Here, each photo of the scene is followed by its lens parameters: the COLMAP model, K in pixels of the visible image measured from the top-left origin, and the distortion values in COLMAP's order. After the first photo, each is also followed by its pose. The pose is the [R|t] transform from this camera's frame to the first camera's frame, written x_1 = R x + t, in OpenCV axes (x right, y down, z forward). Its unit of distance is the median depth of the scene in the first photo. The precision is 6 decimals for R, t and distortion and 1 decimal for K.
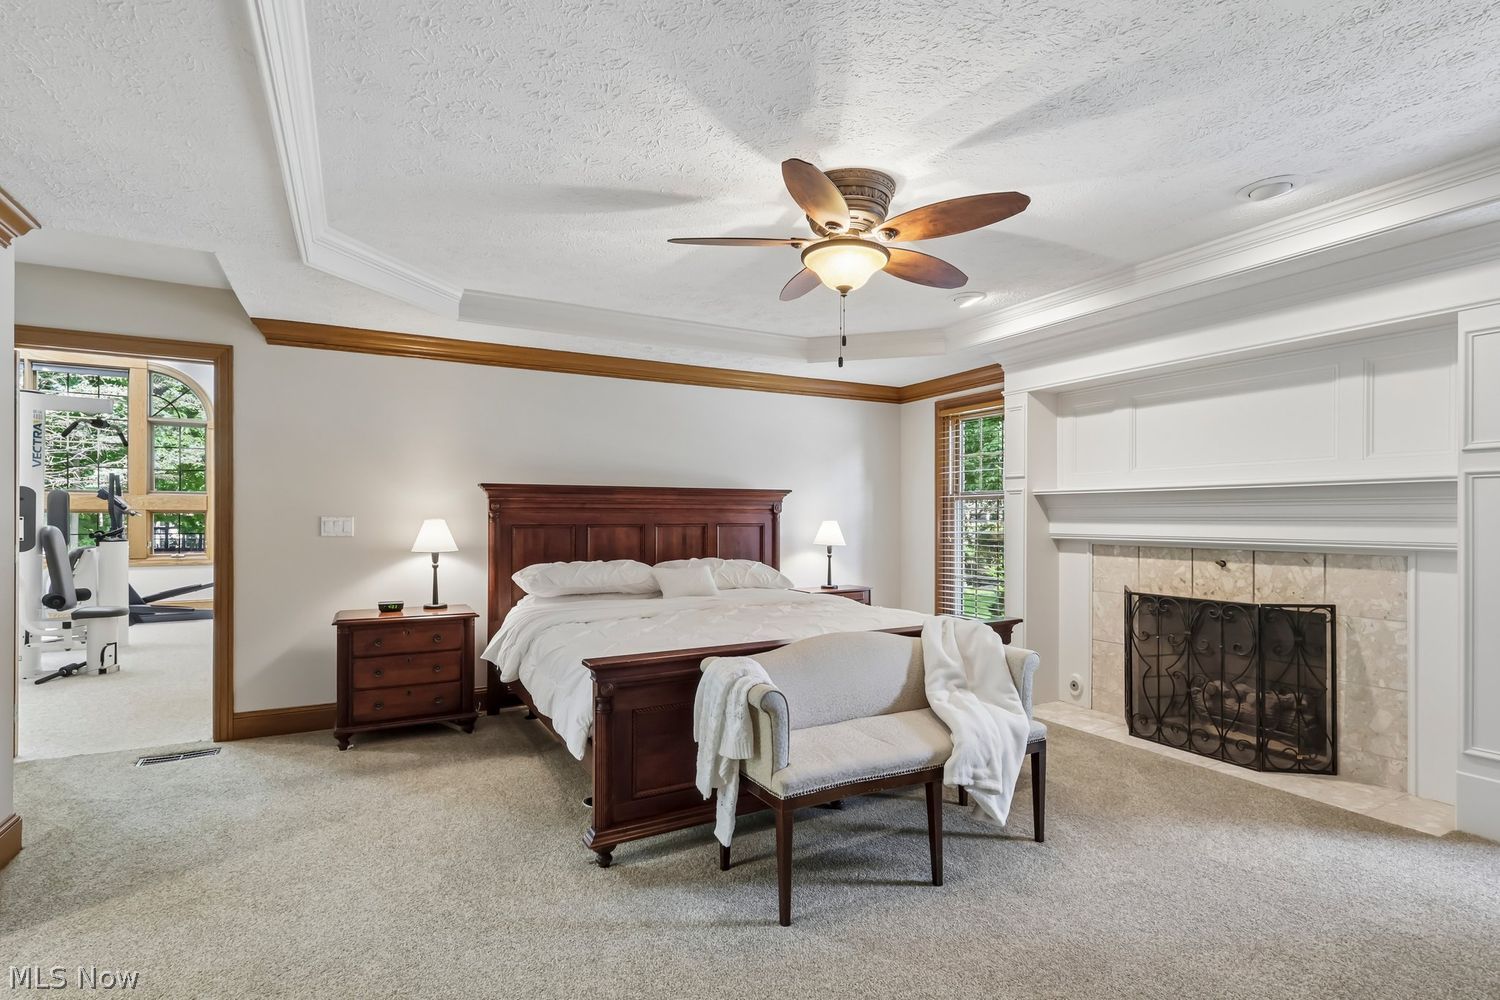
lens RADIAL K [[715.2, 0, 747.5], [0, 715.2, 507.8], [0, 0, 1]] dist [-0.003000, 0.002209]
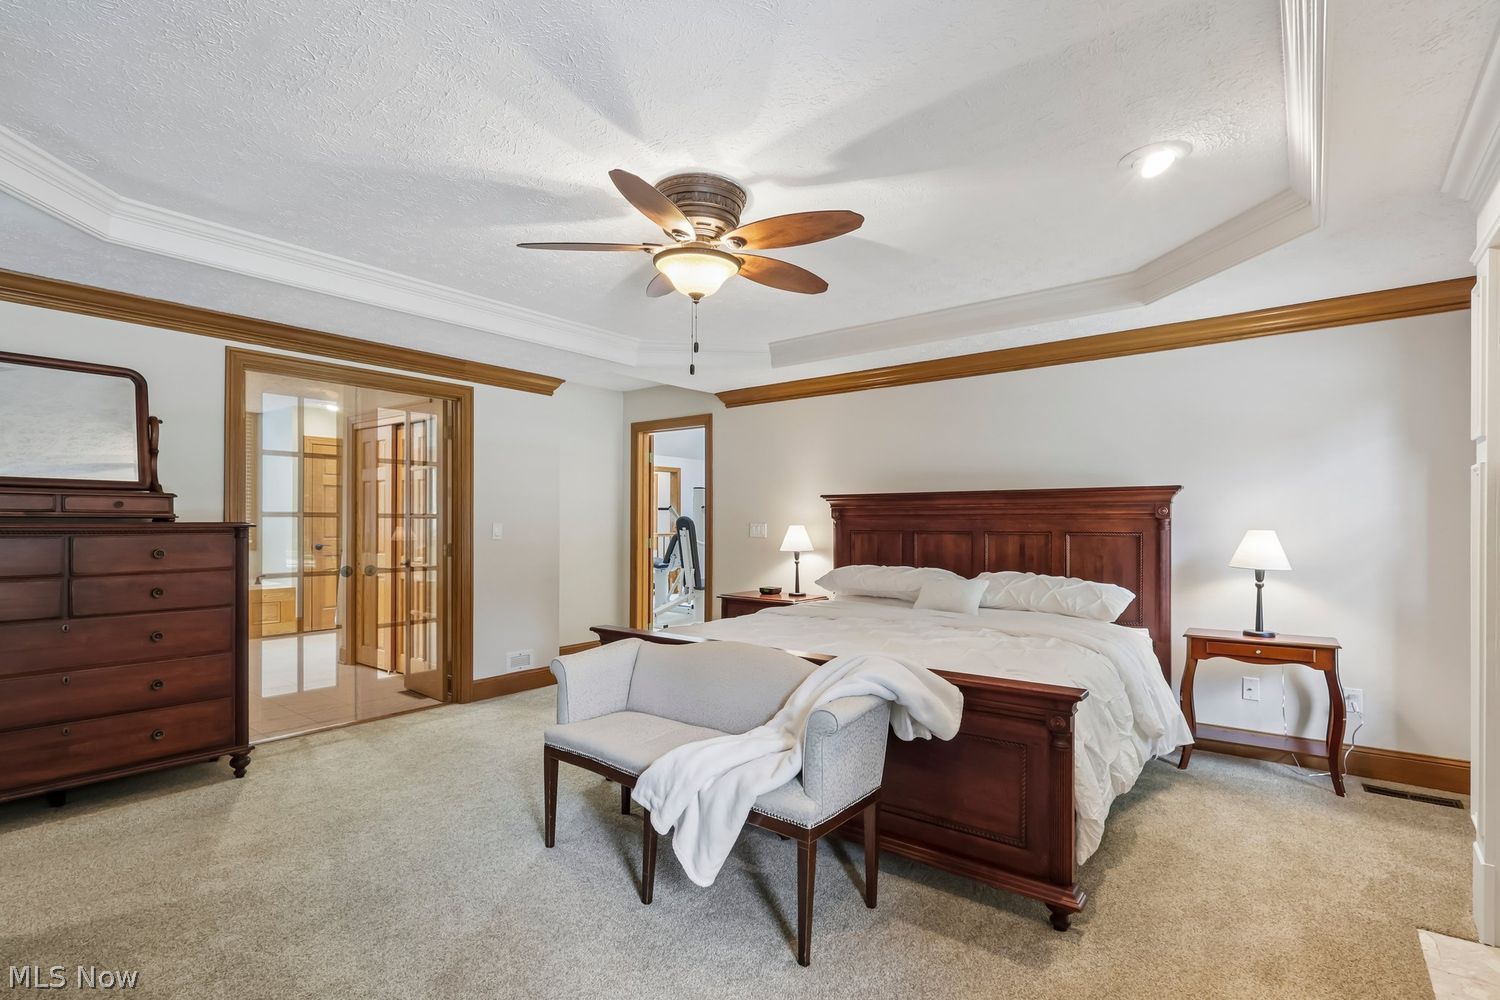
lens RADIAL K [[715.2, 0, 744.9], [0, 715.2, 508.3], [0, 0, 1]] dist [-0.003000, 0.002209]
pose [[0.381571, -0.021567, -0.924088, 0.608163], [0.003810, 0.999756, -0.021760, 0.012629], [0.924332, 0.004782, 0.381560, 0.386688]]
